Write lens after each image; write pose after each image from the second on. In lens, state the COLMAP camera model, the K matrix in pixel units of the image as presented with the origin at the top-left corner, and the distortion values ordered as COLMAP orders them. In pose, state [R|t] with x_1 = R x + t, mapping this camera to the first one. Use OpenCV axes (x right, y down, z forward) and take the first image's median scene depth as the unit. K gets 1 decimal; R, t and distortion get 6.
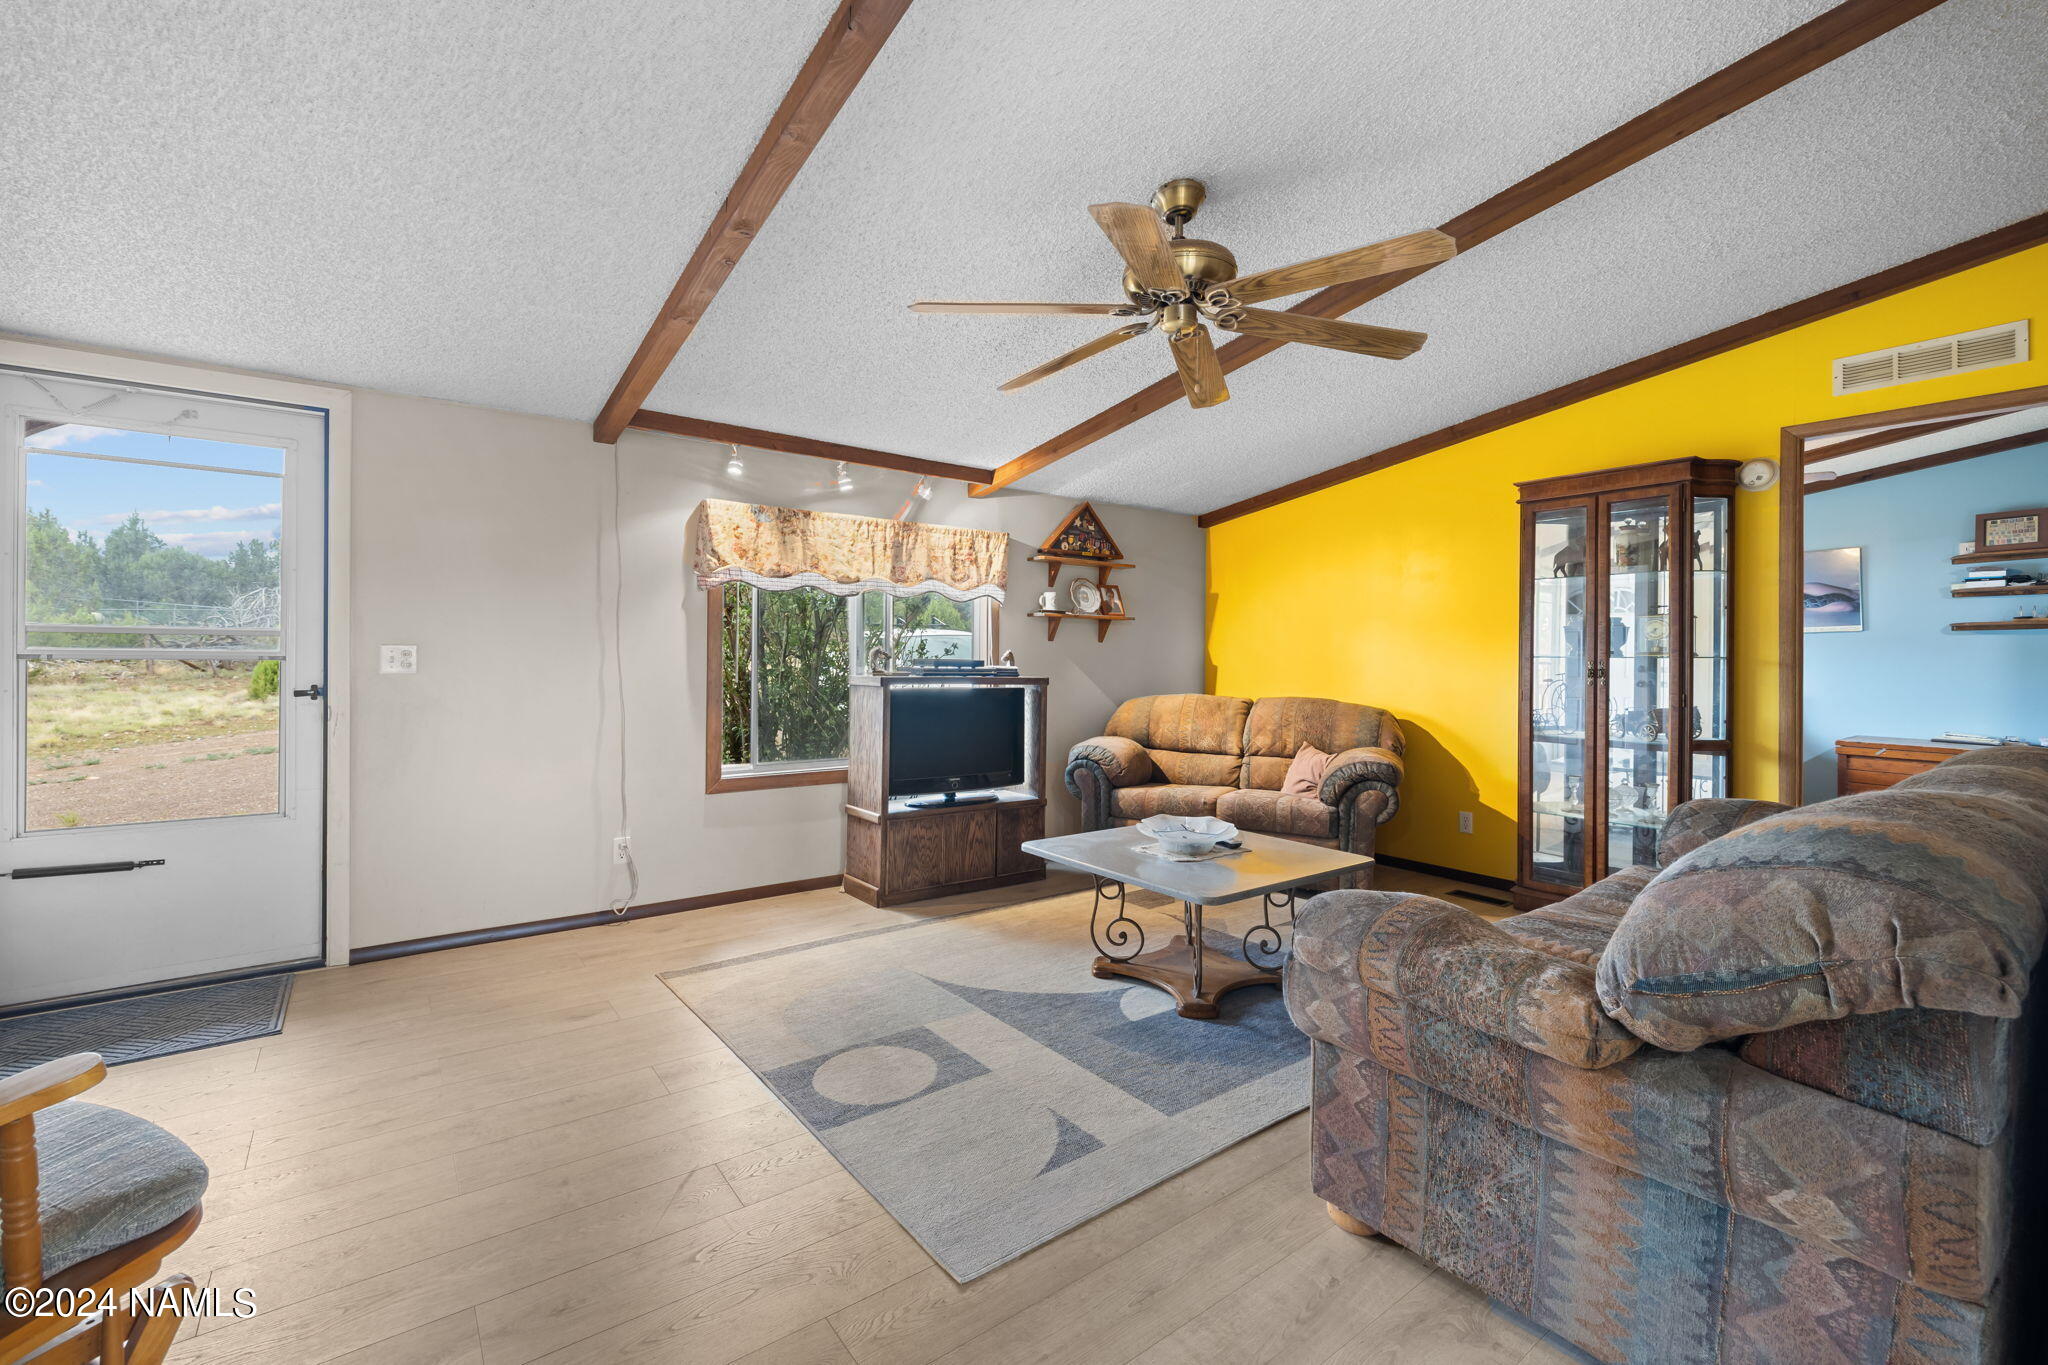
lens RADIAL K [[852.9, 0, 1010.0], [0, 852.9, 650.8], [0, 0, 1]] dist [-0.000413, -0.000100]
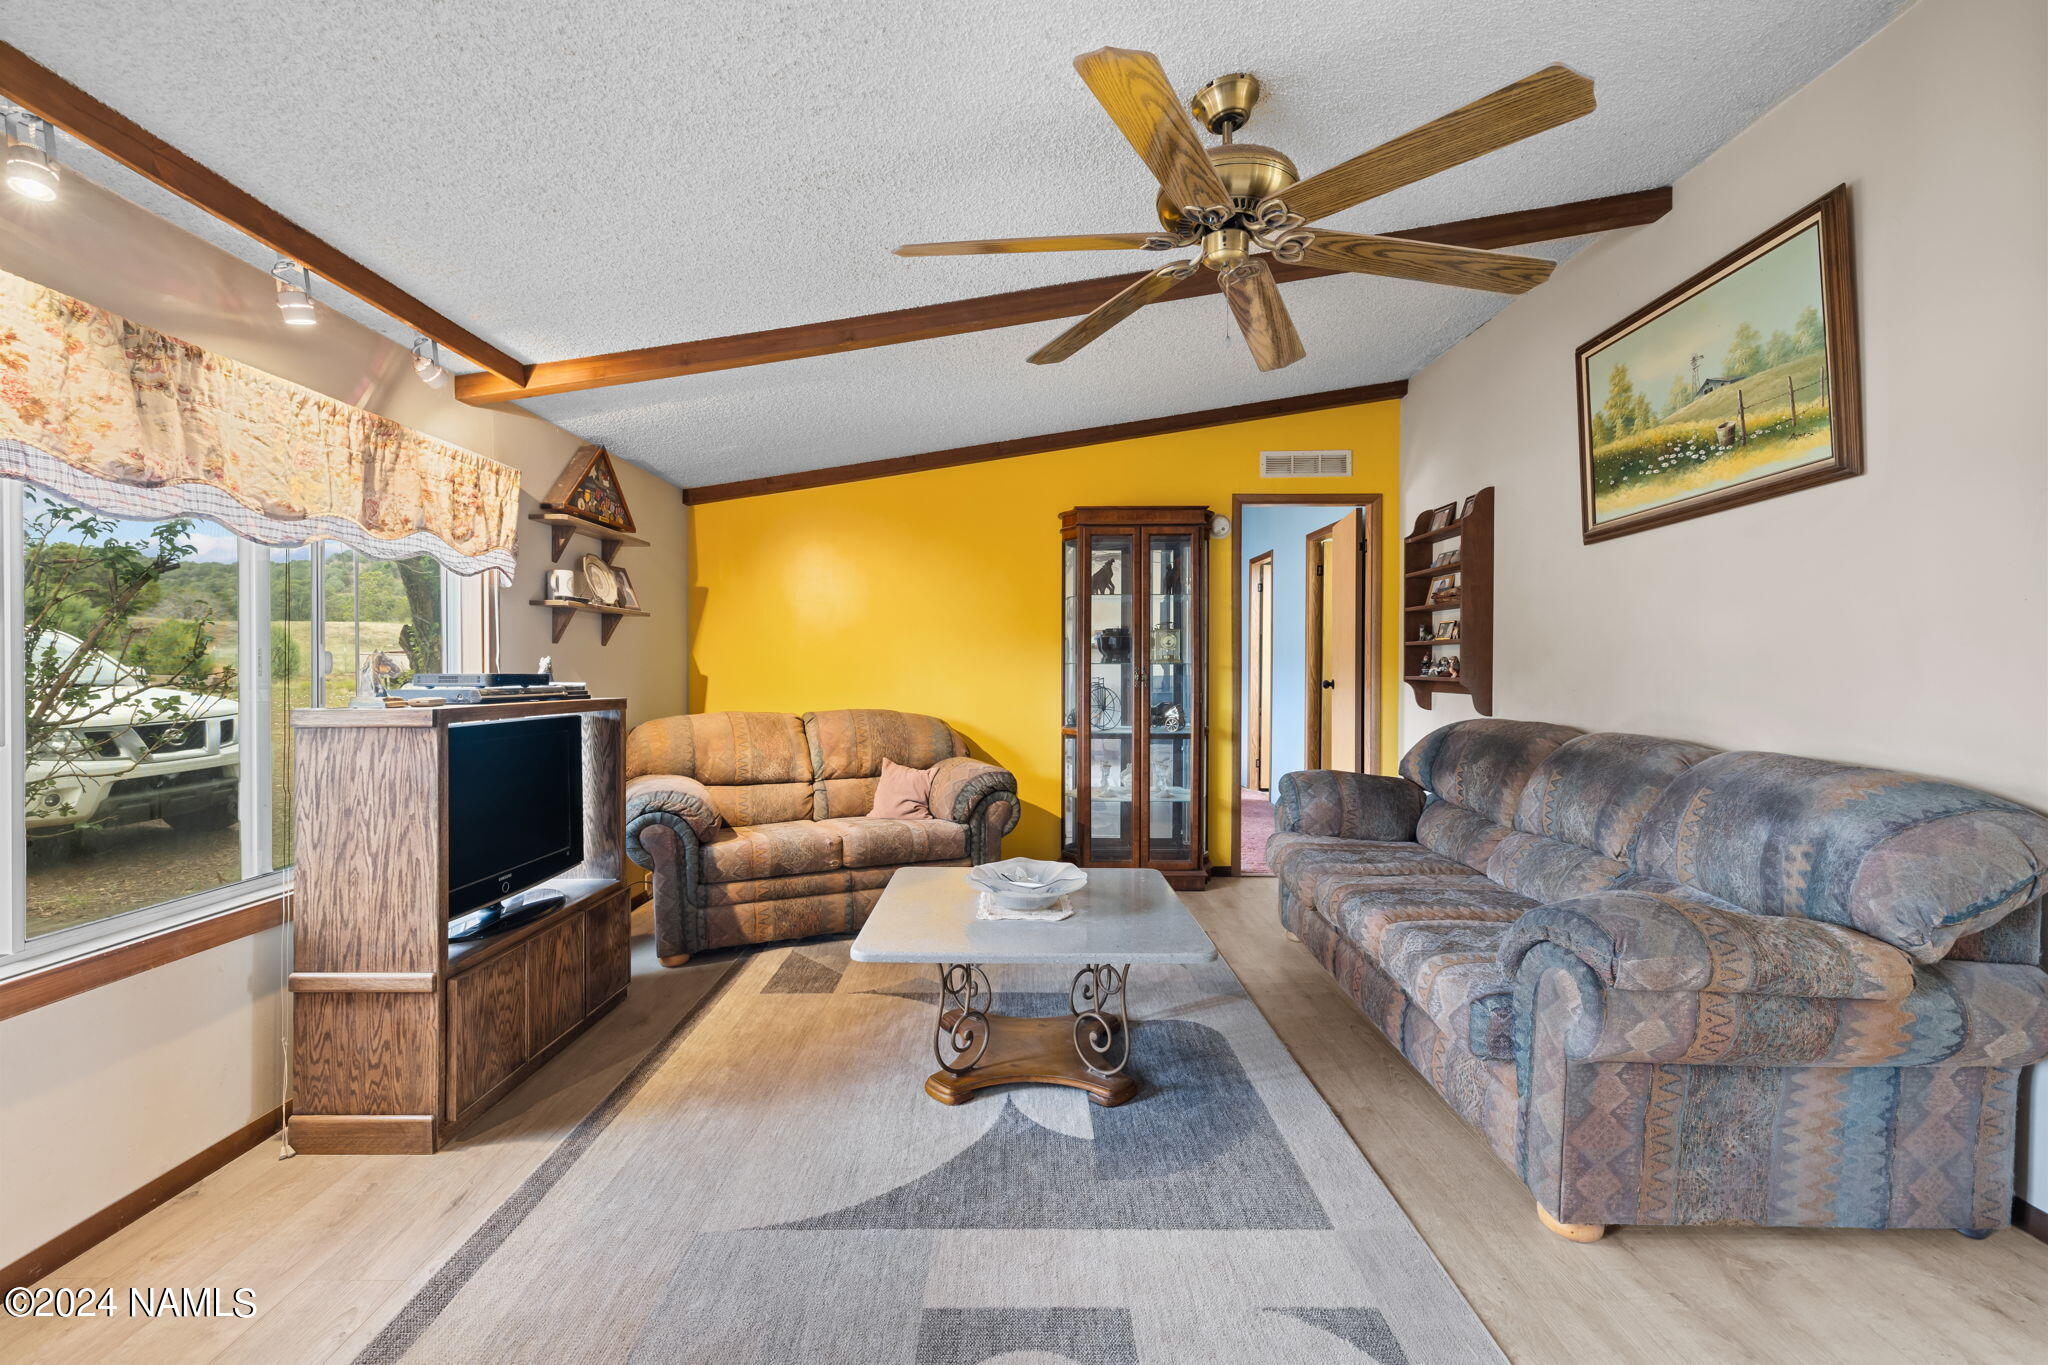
lens RADIAL K [[852.9, 0, 1022.4], [0, 852.9, 668.6], [0, 0, 1]] dist [-0.000413, -0.000100]
pose [[0.610873, -0.009684, 0.791669, -0.319672], [-0.001741, 0.999906, 0.013574, -0.001470], [-0.791726, -0.009671, 0.610799, 0.371295]]
